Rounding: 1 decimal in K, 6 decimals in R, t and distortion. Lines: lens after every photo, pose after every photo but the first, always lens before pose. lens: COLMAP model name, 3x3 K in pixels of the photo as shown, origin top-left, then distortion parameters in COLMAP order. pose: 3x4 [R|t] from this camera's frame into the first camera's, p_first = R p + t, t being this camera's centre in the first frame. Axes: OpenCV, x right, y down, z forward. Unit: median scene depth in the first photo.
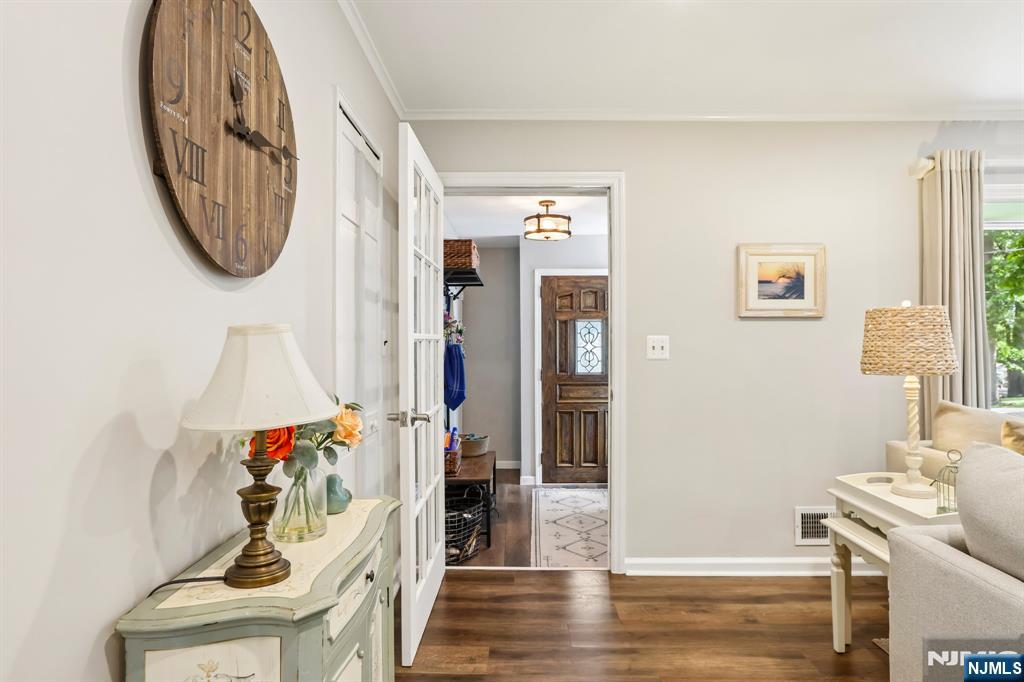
lens RADIAL K [[585.0, 0, 512.0], [0, 585.0, 341.0], [0, 0, 1]] dist [0.001716, 0.000341]
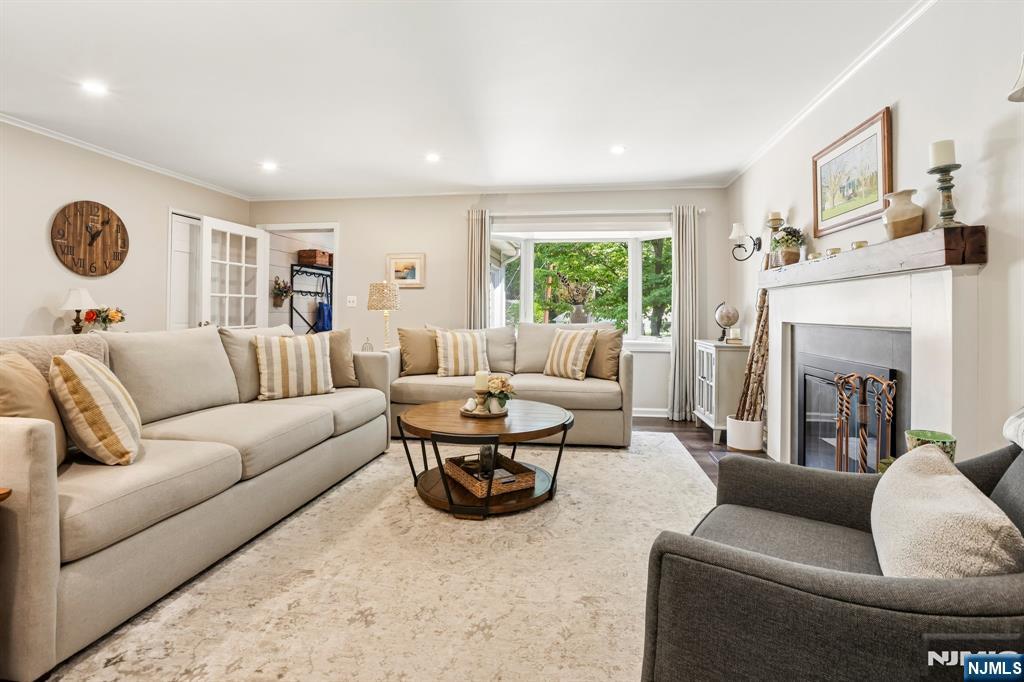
lens RADIAL K [[484.2, 0, 512.0], [0, 484.2, 309.0], [0, 0, 1]] dist [-0.001264, 0.000095]
pose [[0.989807, 0.003666, -0.142370, 1.110350], [-0.003764, 0.999993, -0.000417, 0.038149], [0.142367, 0.000949, 0.989813, -0.715443]]
